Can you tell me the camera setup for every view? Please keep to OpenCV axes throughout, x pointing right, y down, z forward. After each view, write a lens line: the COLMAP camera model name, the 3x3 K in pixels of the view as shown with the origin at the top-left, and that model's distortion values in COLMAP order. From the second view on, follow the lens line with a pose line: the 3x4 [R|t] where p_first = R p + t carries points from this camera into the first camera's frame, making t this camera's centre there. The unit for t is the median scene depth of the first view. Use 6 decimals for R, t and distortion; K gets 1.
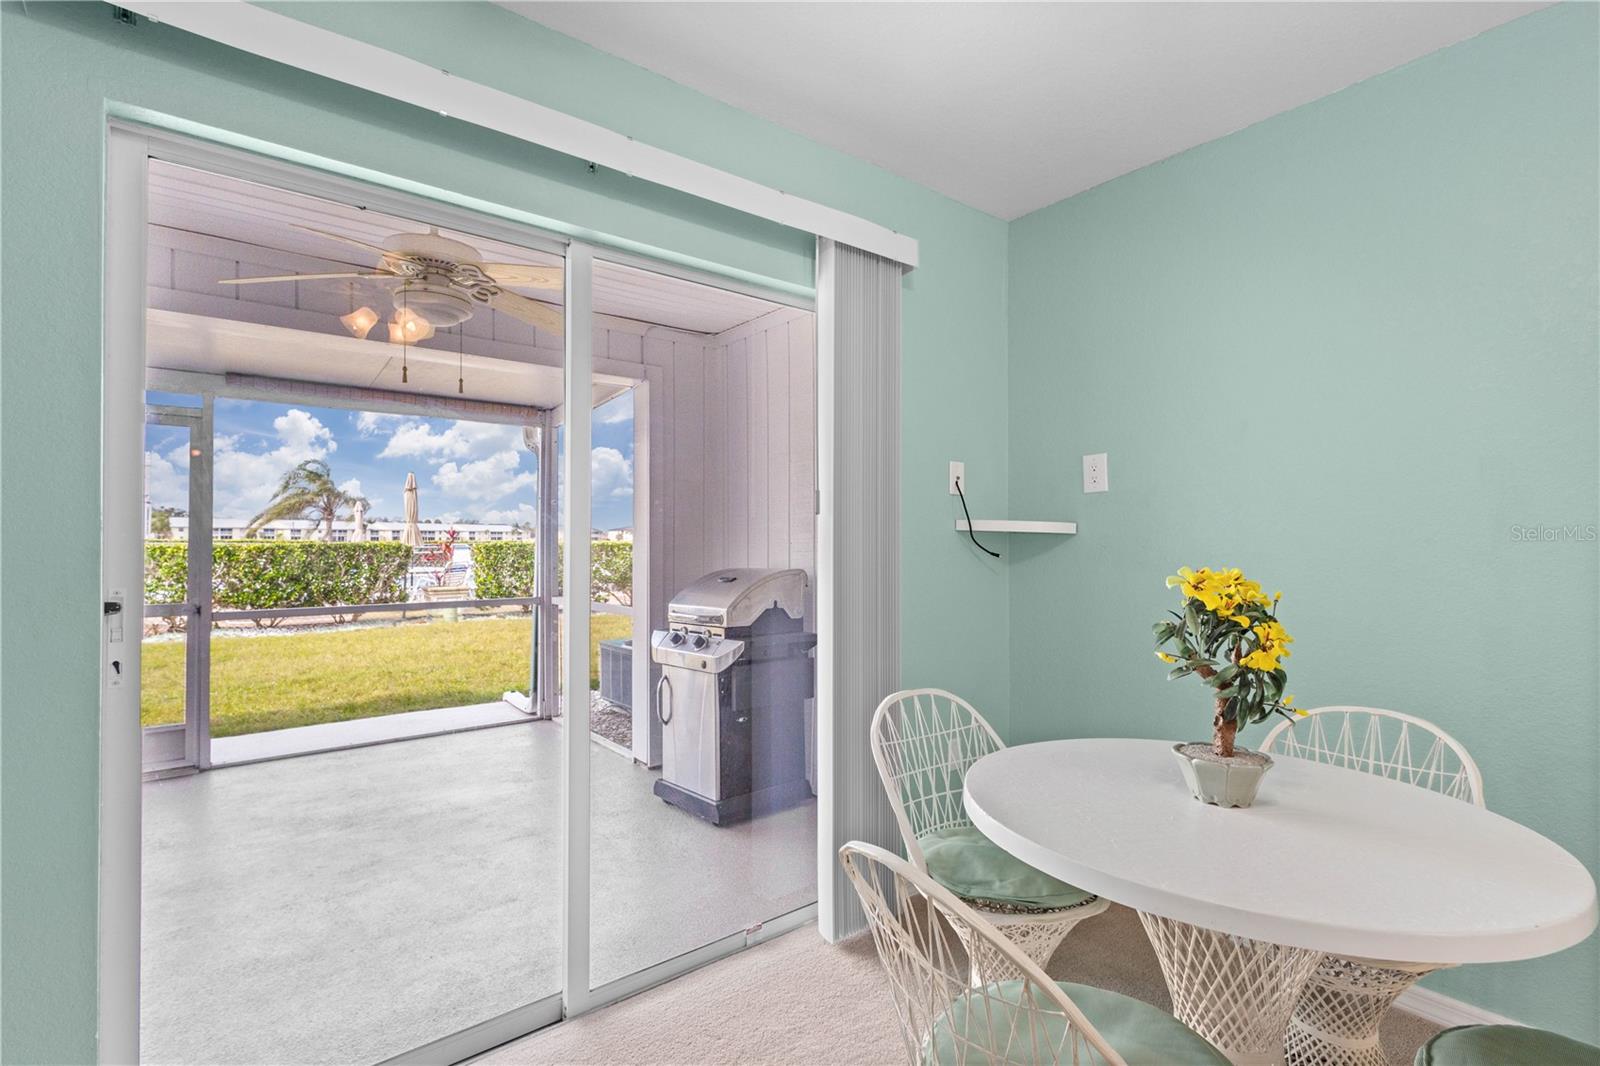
lens RADIAL K [[751.2, 0, 788.9], [0, 751.2, 542.0], [0, 0, 1]] dist [0.016297, -0.000446]
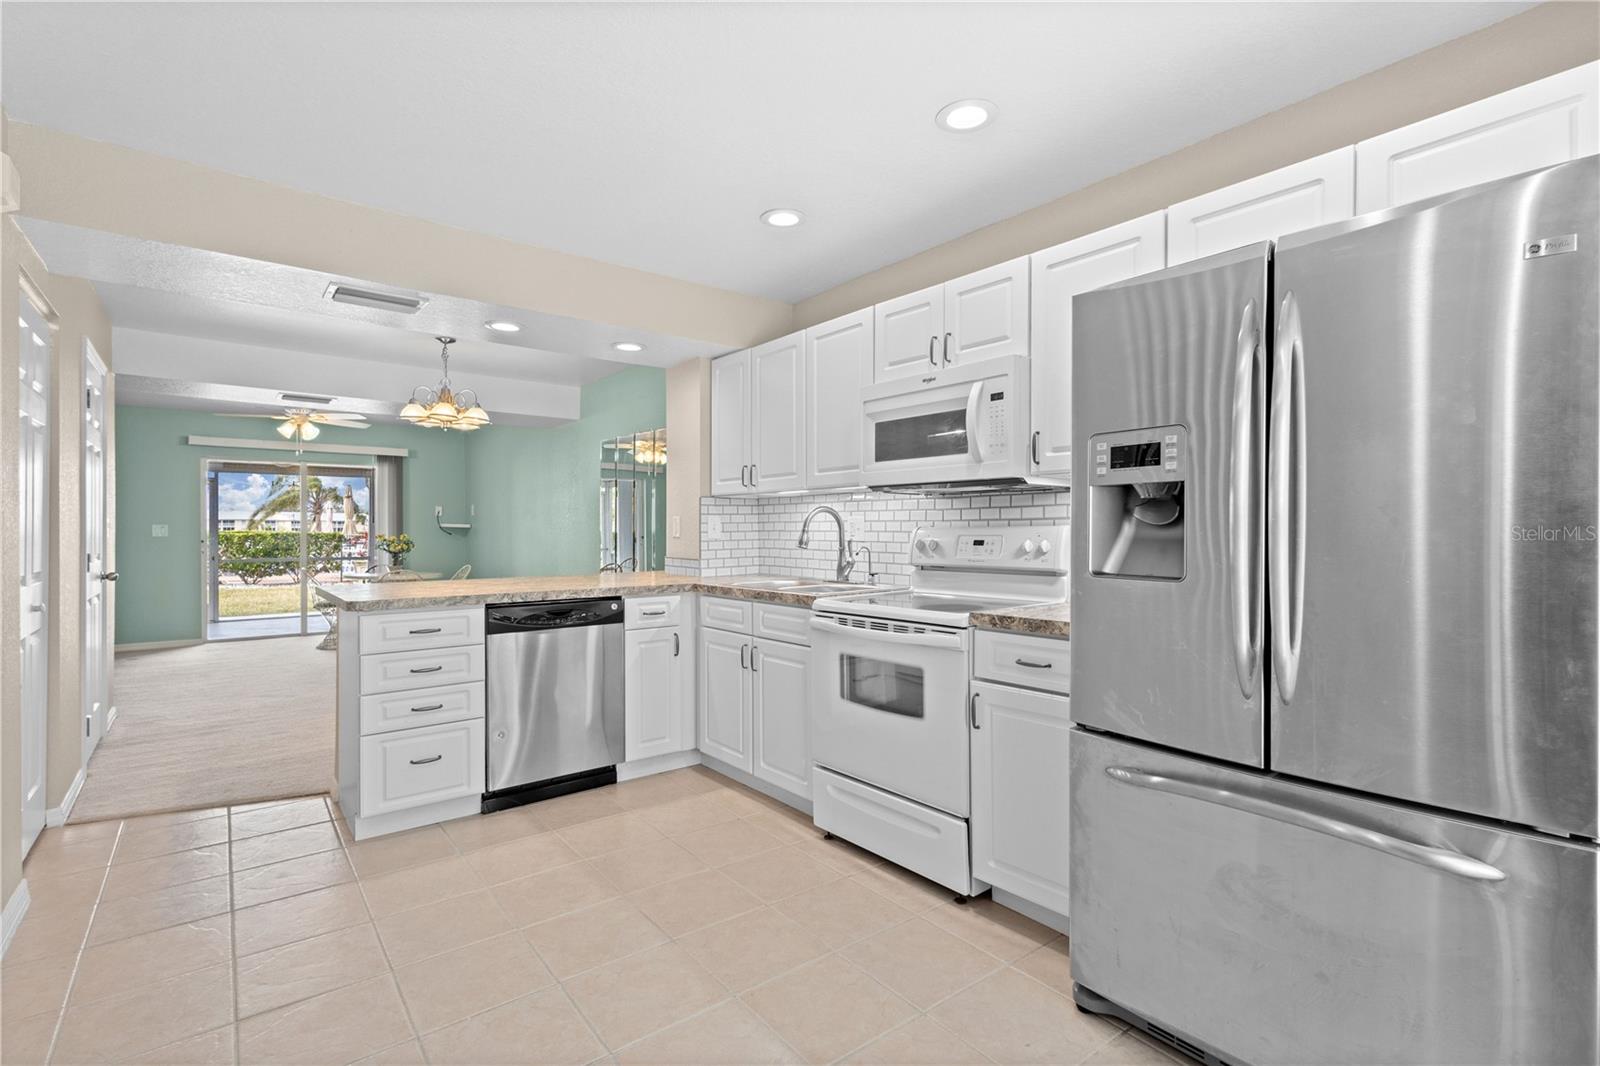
lens RADIAL K [[751.2, 0, 789.7], [0, 751.2, 528.3], [0, 0, 1]] dist [0.016297, -0.000446]
pose [[0.999994, -0.002354, -0.002484, 0.886355], [0.002342, 0.999985, -0.004888, 0.005654], [0.002495, 0.004882, 0.999985, -1.174025]]
